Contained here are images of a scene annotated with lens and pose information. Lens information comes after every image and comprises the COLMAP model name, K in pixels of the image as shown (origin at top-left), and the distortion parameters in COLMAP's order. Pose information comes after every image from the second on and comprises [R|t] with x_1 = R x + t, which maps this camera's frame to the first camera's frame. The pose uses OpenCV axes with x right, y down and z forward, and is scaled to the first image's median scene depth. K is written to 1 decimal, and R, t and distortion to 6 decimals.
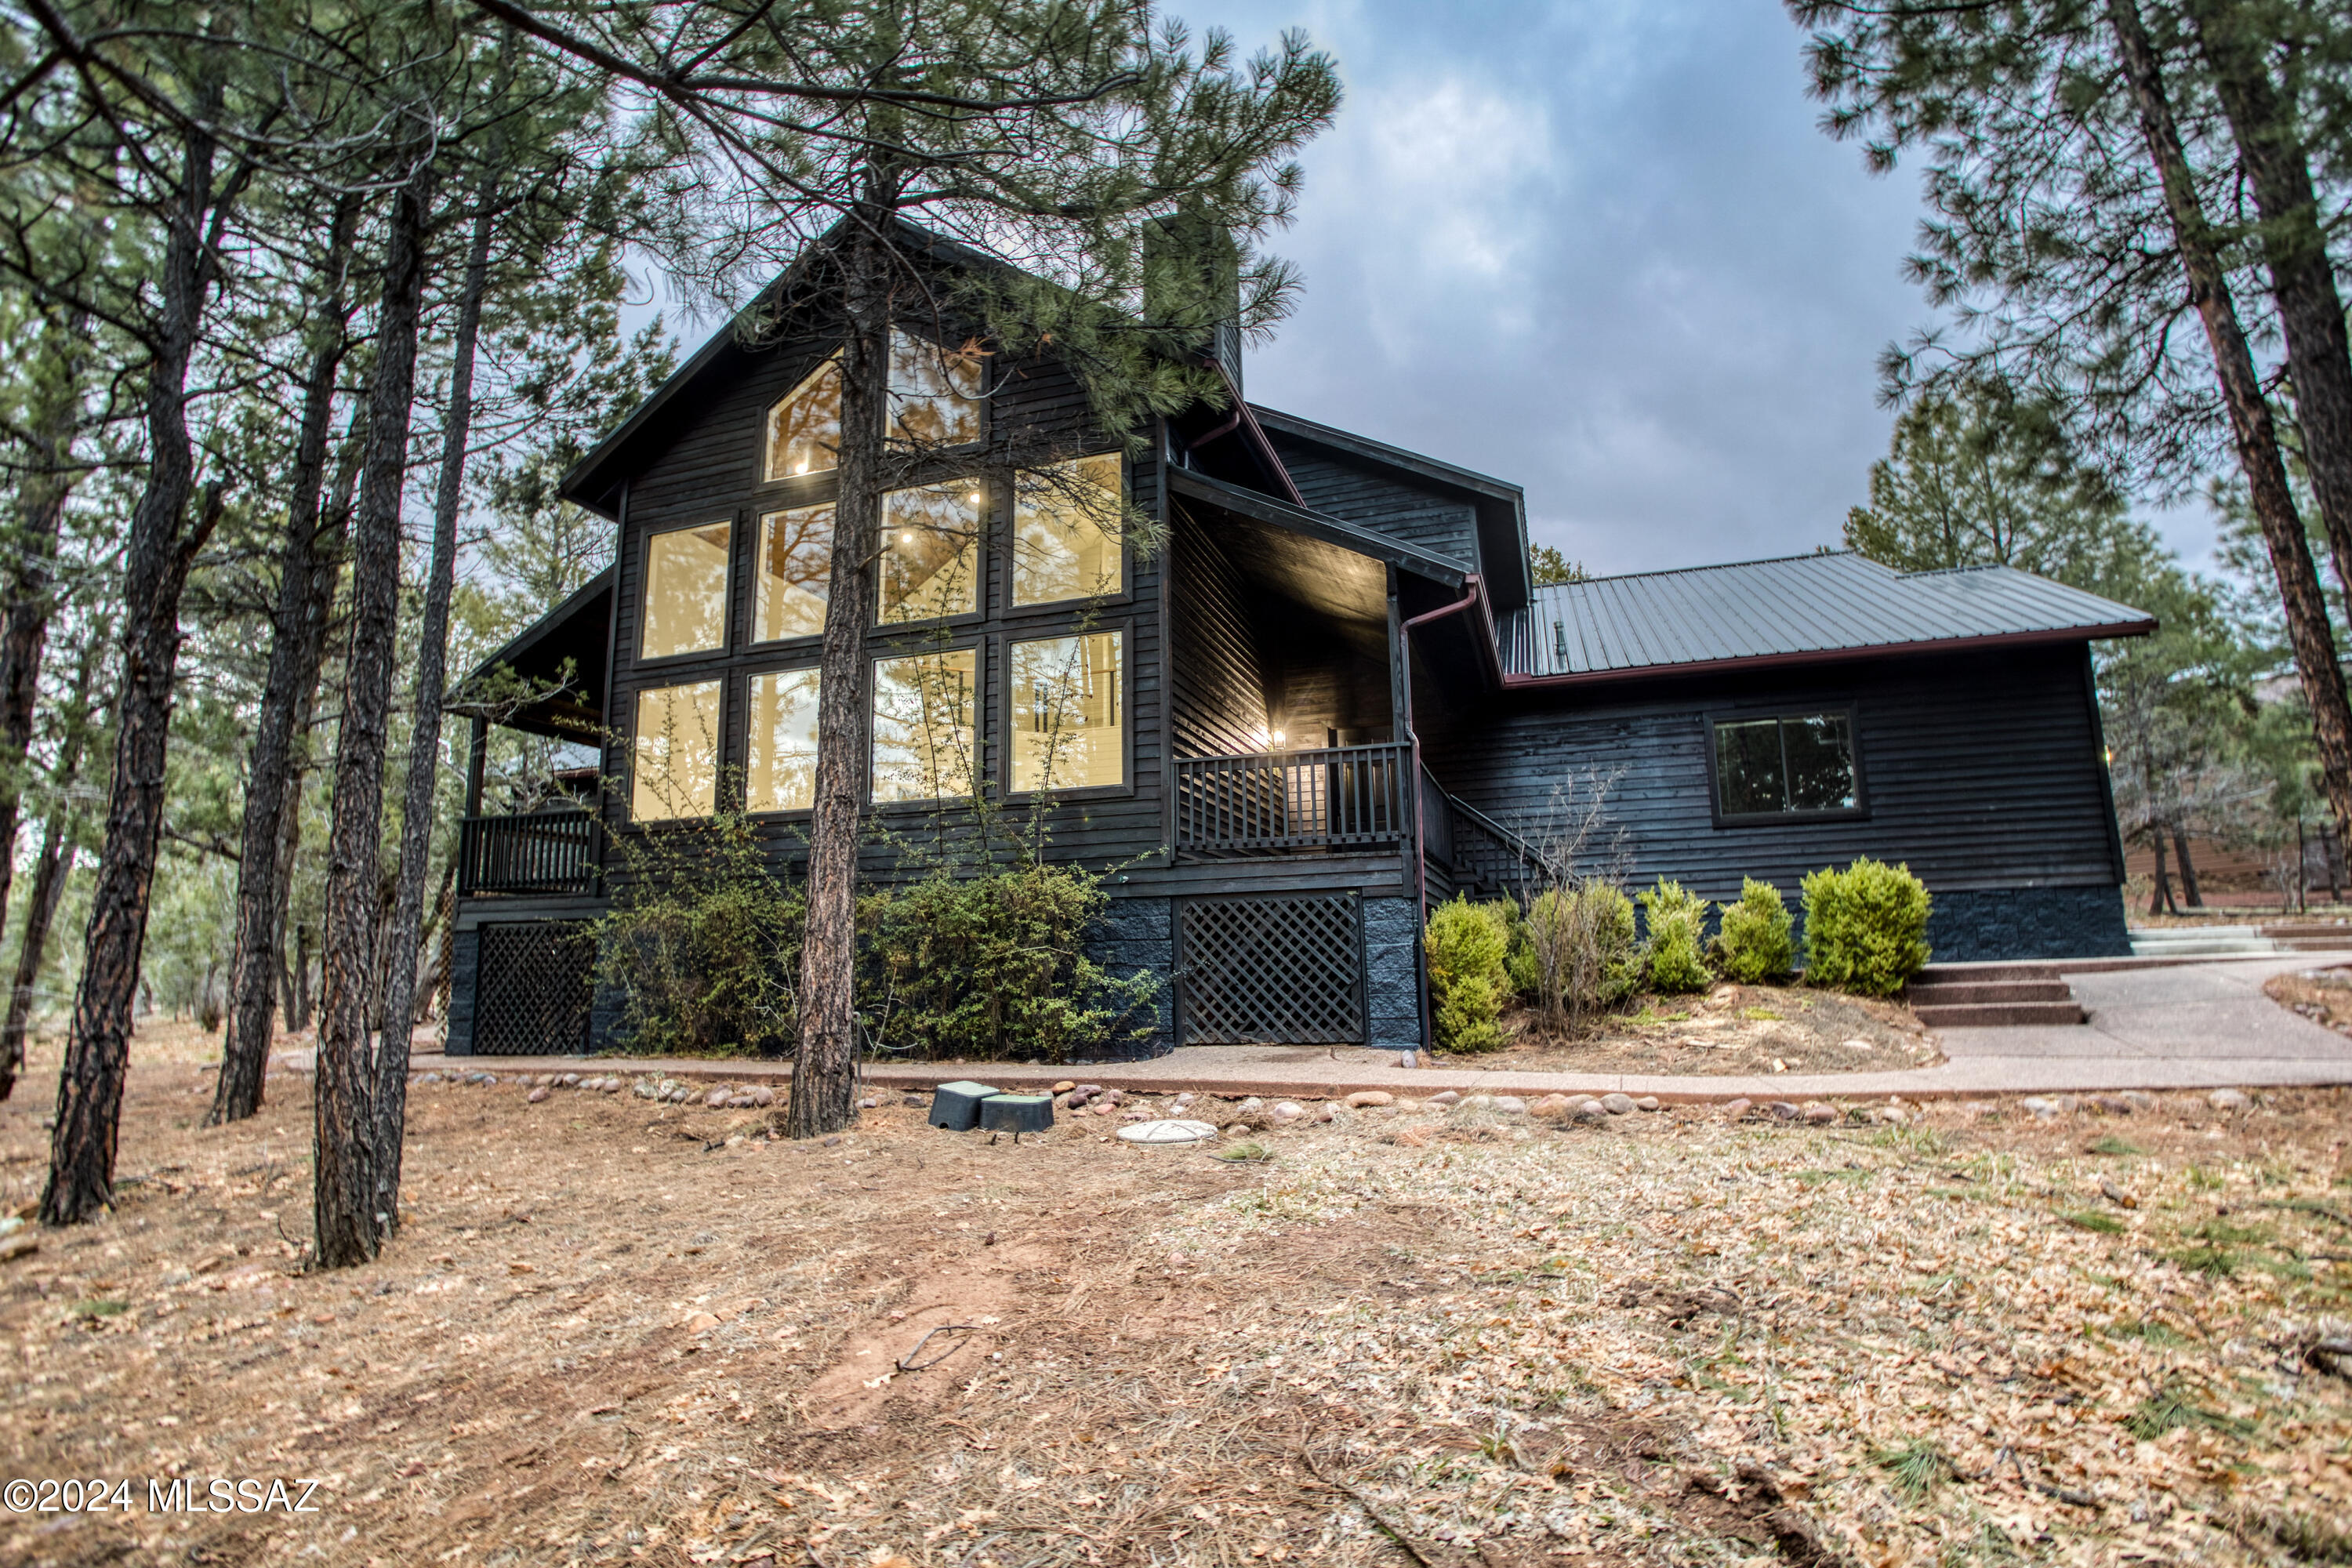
lens RADIAL K [[1142.7, 0, 1169.5], [0, 1142.7, 762.4], [0, 0, 1]] dist [-0.058514, 0.022164]
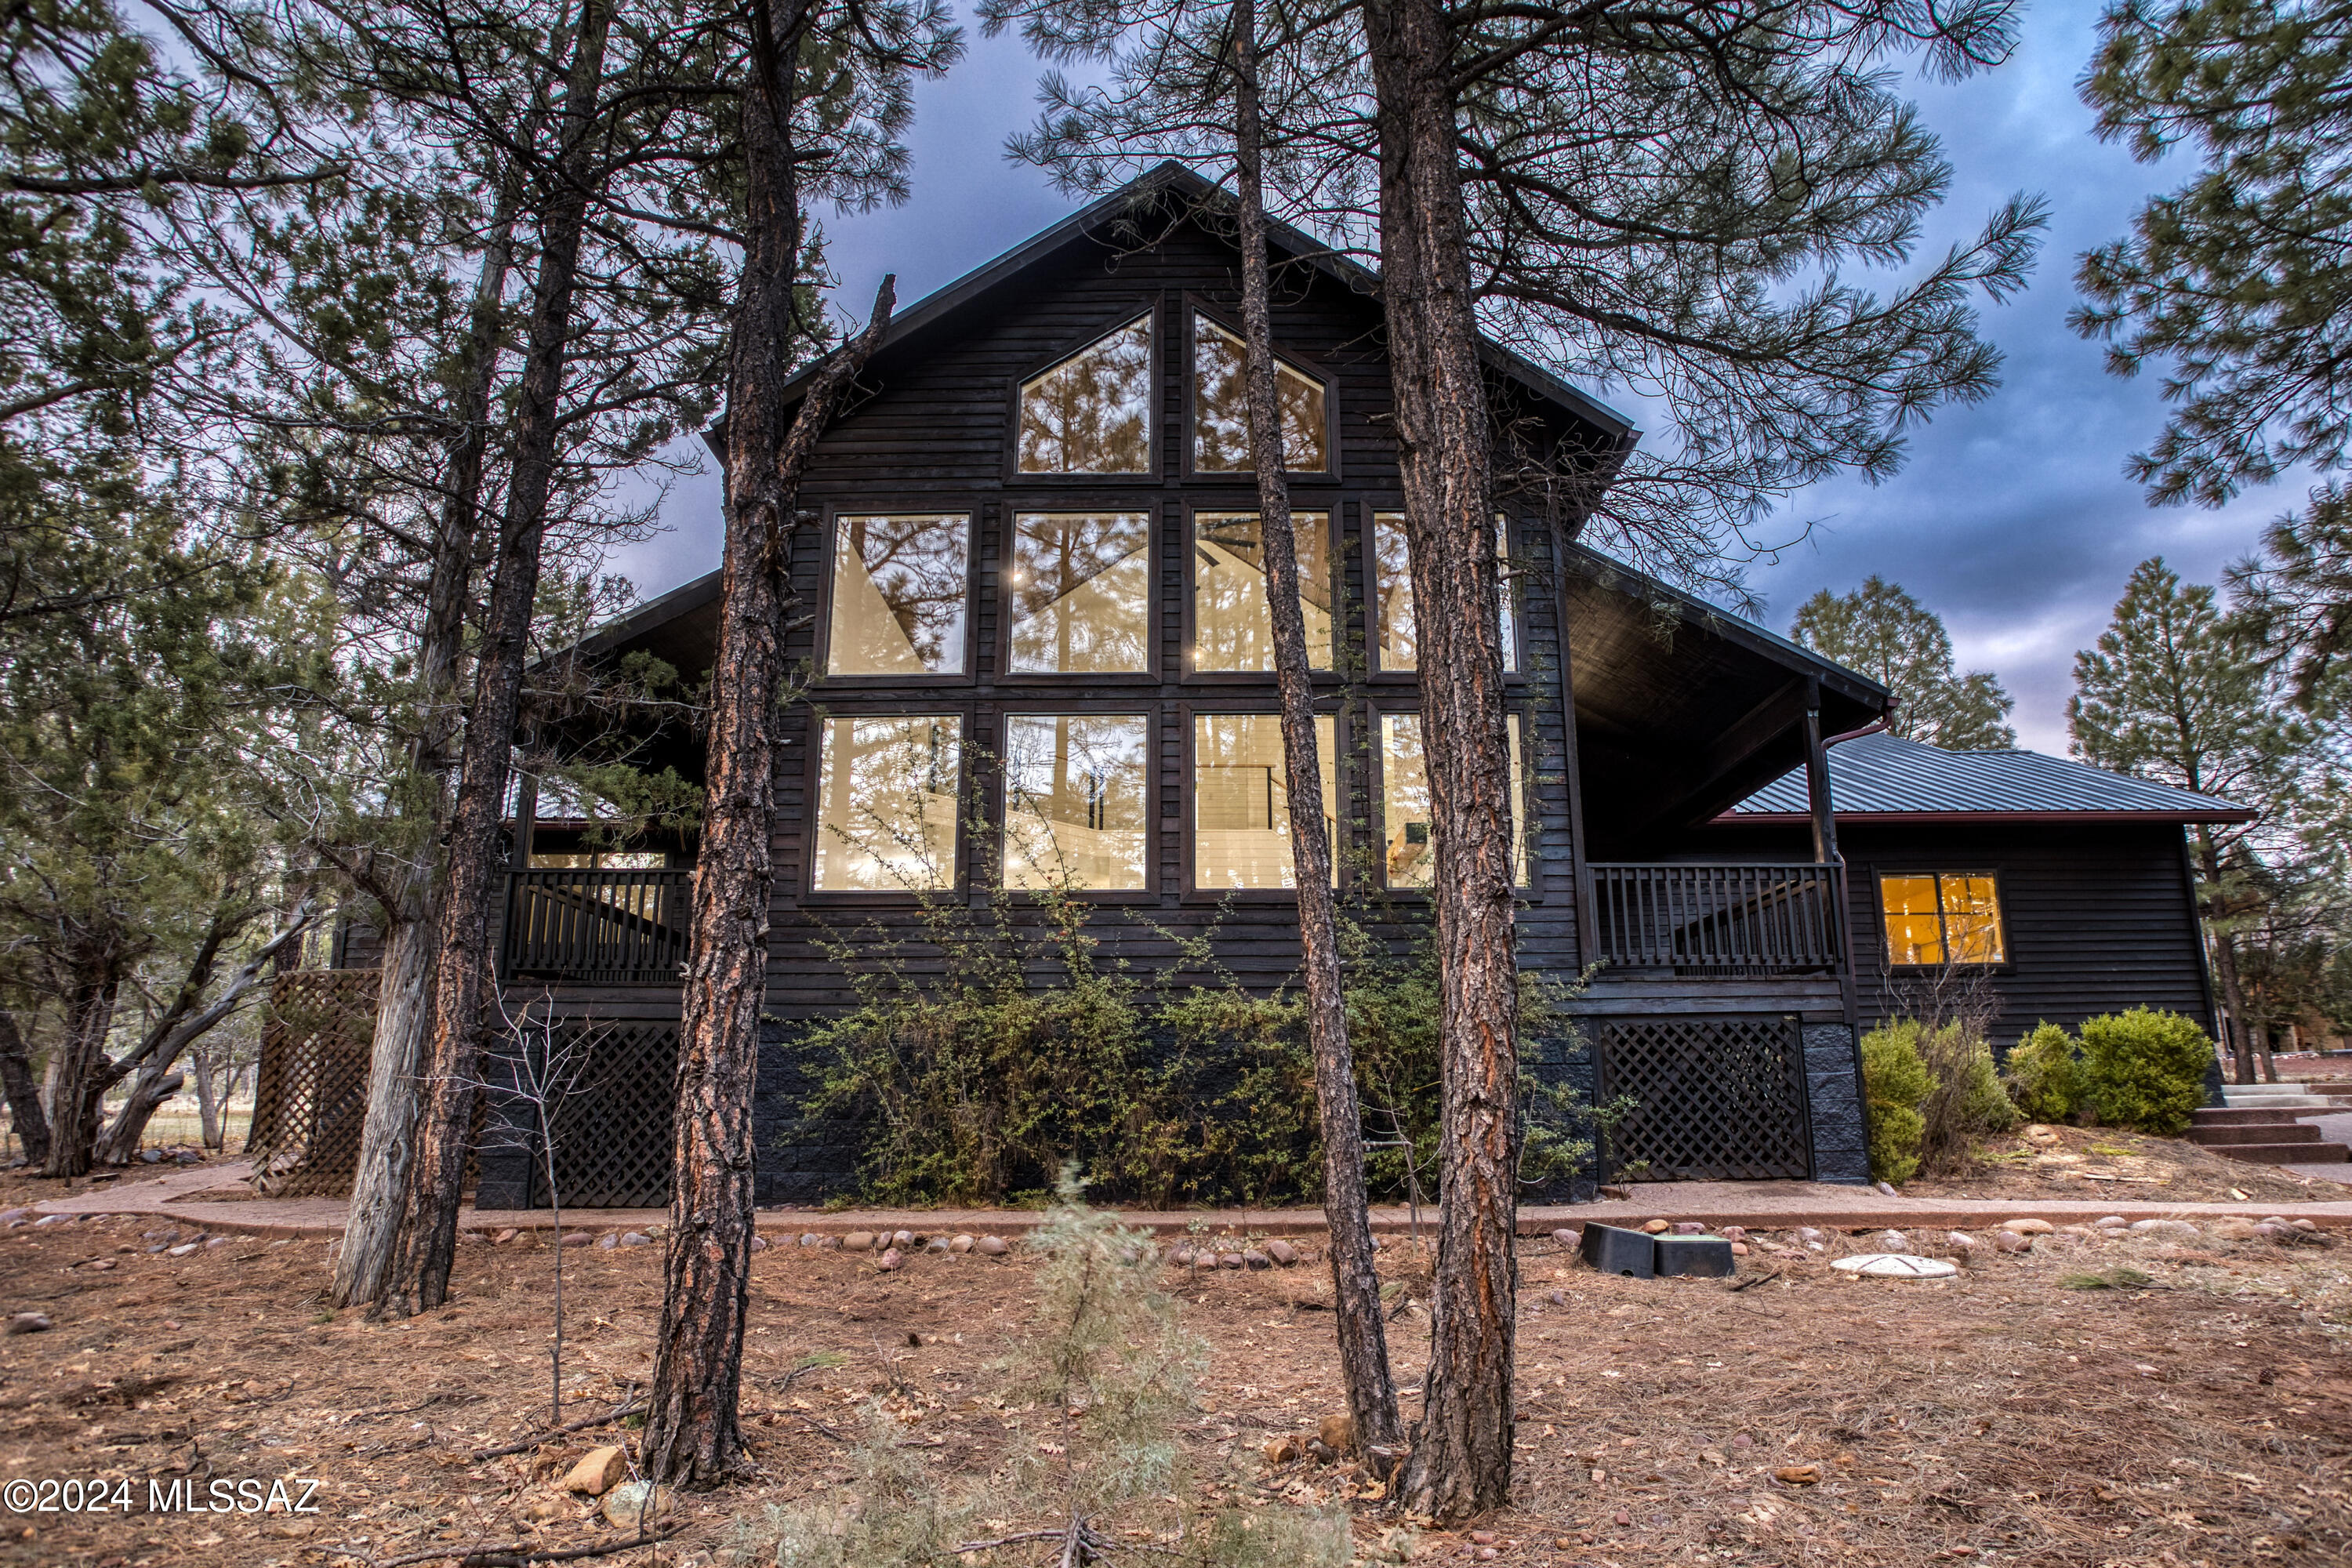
lens RADIAL K [[1262.1, 0, 1176.0], [0, 1262.1, 784.0], [0, 0, 1]] dist [-0.020548, 0.000699]
pose [[0.938650, 0.103080, 0.329106, -0.579588], [-0.073416, 0.992138, -0.101356, 0.055724], [-0.336966, 0.070976, 0.938838, 0.149562]]
